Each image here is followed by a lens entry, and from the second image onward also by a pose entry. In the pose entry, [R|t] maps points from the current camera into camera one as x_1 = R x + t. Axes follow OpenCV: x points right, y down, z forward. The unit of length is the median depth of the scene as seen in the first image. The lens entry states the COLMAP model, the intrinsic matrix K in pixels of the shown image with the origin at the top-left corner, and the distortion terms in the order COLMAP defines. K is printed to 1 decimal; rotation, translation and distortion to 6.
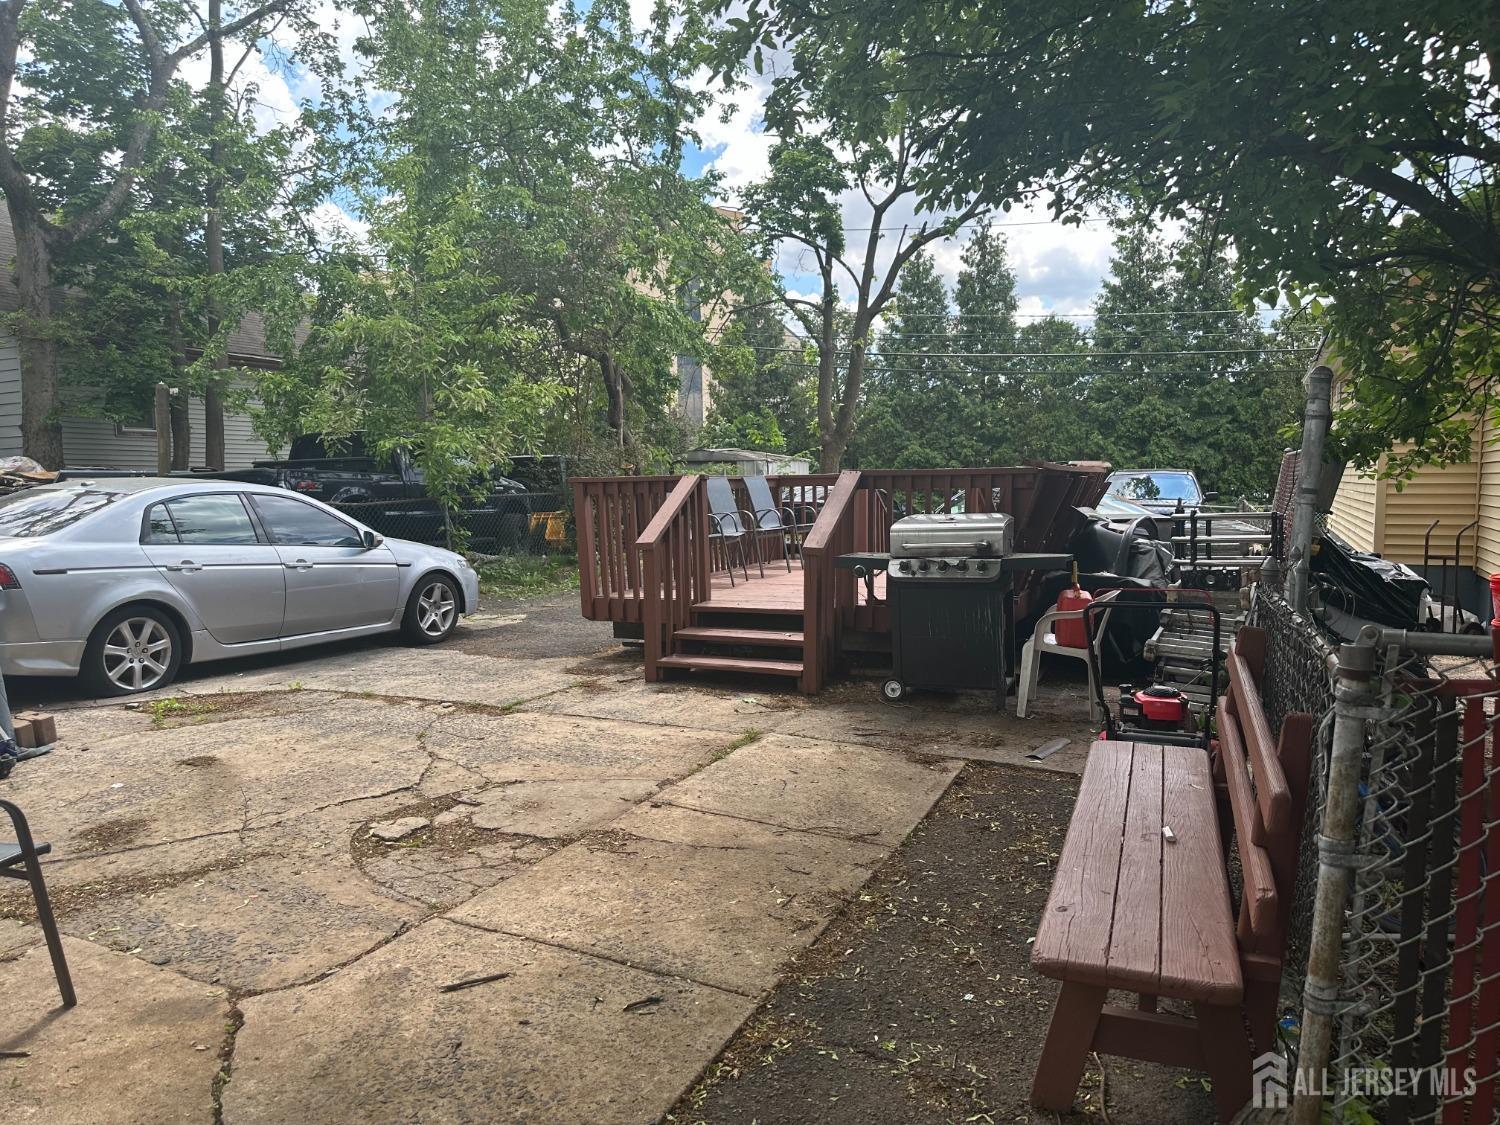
lens RADIAL K [[1044.8, 0, 751.7], [0, 1044.8, 564.8], [0, 0, 1]] dist [-0.012832, -0.003902]
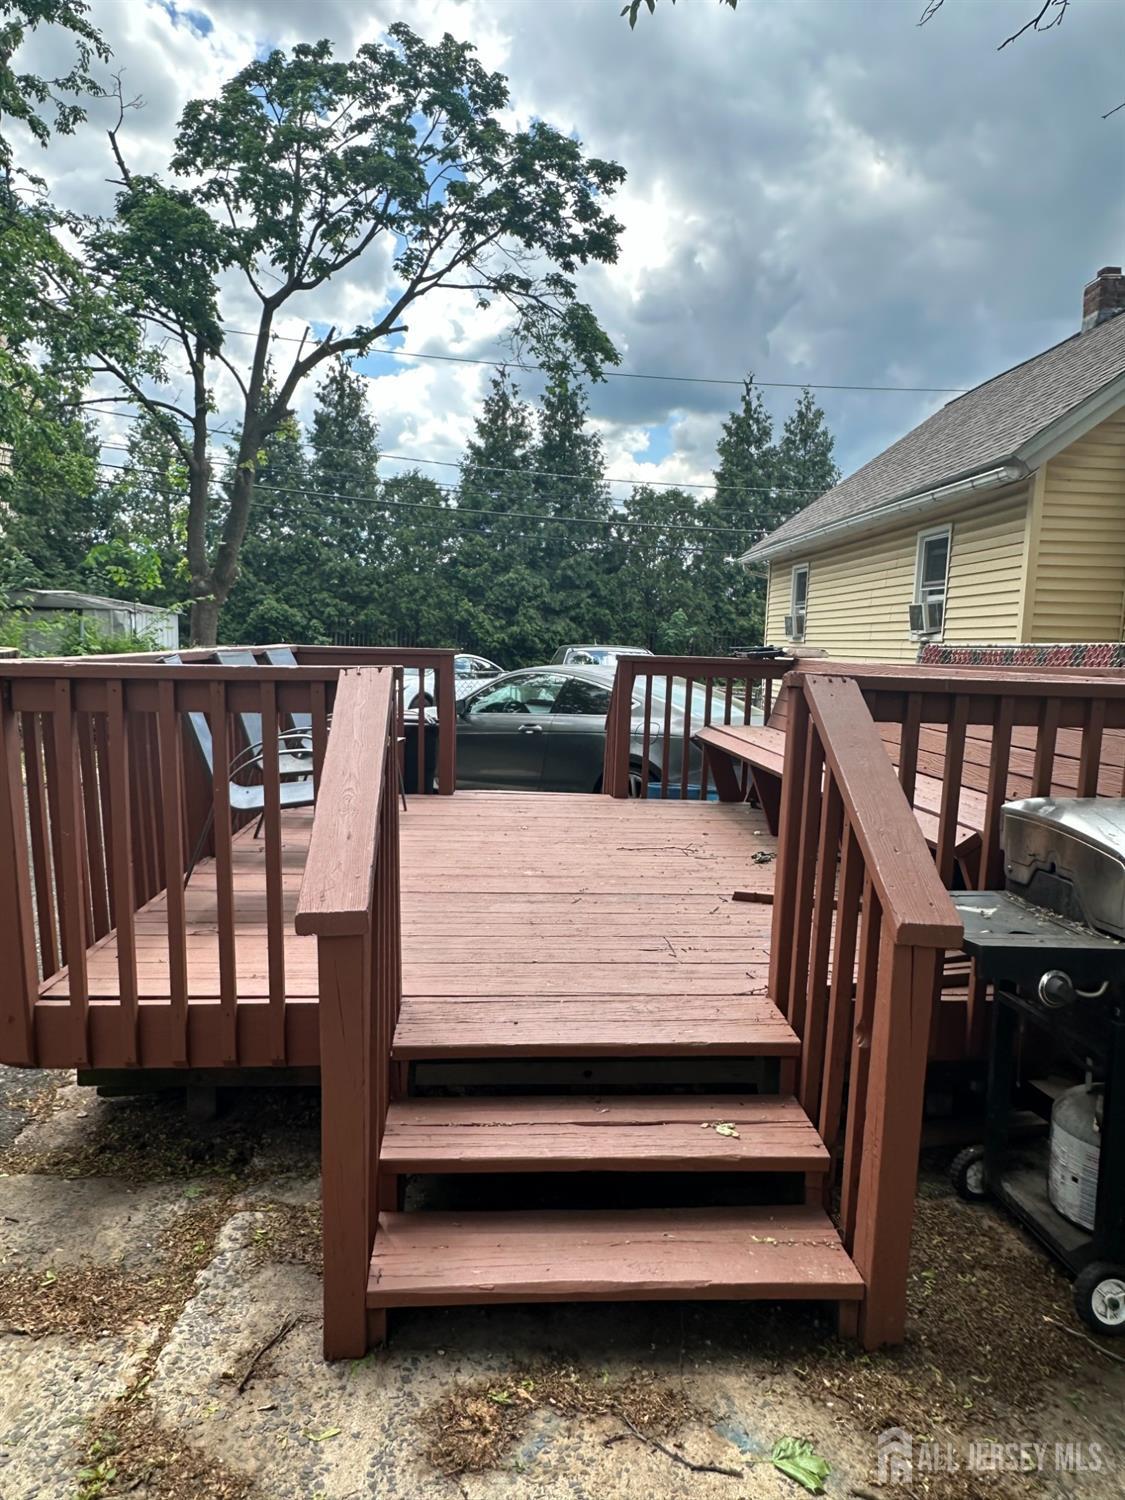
lens RADIAL K [[1034.4, 0, 561.8], [0, 1034.4, 744.7], [0, 0, 1]] dist [0.005086, -0.003019]
pose [[0.888375, -0.000182, 0.459118, -0.026438], [-0.009466, 0.999780, 0.018712, -0.011276], [-0.459020, -0.020969, 0.888178, 0.110641]]
